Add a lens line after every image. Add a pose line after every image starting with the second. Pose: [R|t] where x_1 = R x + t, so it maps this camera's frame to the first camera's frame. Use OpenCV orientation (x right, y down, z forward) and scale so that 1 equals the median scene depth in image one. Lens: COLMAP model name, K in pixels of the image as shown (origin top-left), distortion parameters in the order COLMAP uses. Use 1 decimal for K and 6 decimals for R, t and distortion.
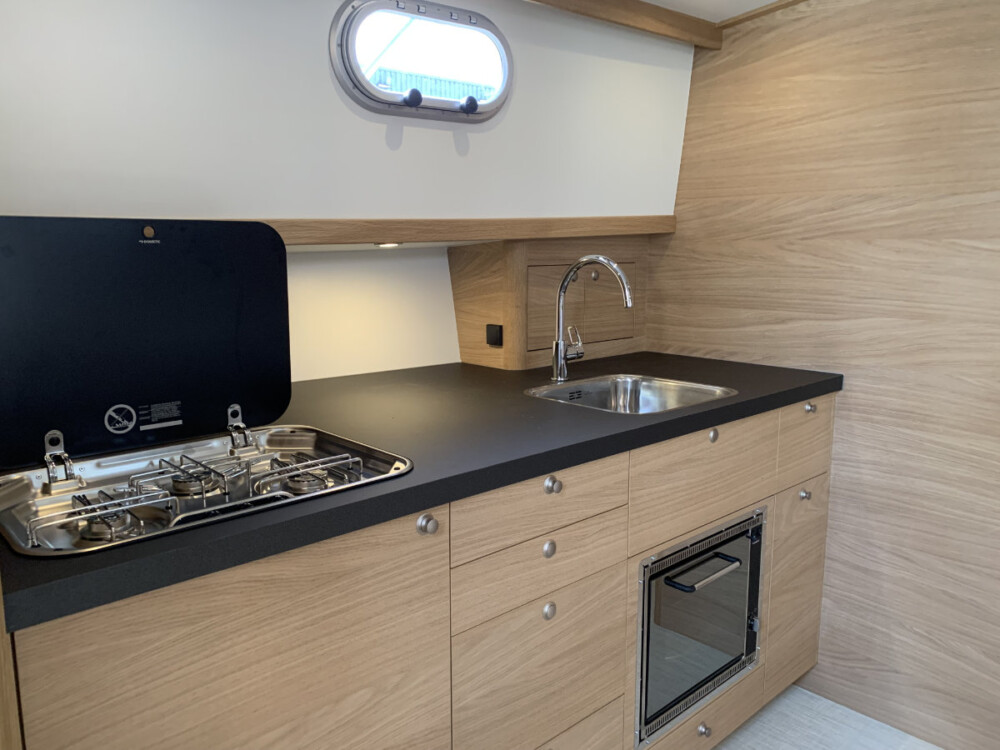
lens RADIAL K [[772.4, 0, 499.5], [0, 772.4, 376.0], [0, 0, 1]] dist [0.012547, -0.007186]
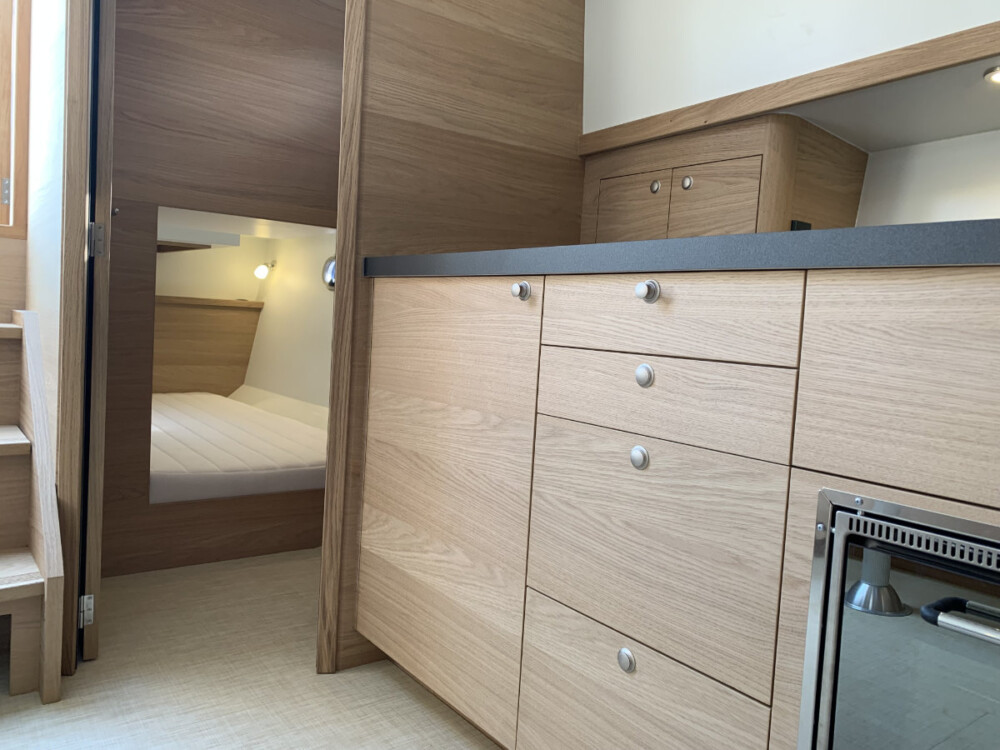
lens RADIAL K [[772.4, 0, 499.9], [0, 772.4, 374.9], [0, 0, 1]] dist [0.012547, -0.007186]
pose [[-0.118561, 0.052296, -0.991569, 1.005510], [-0.225073, 0.971204, 0.078134, 0.223258], [0.967102, 0.232439, -0.103377, 1.077106]]
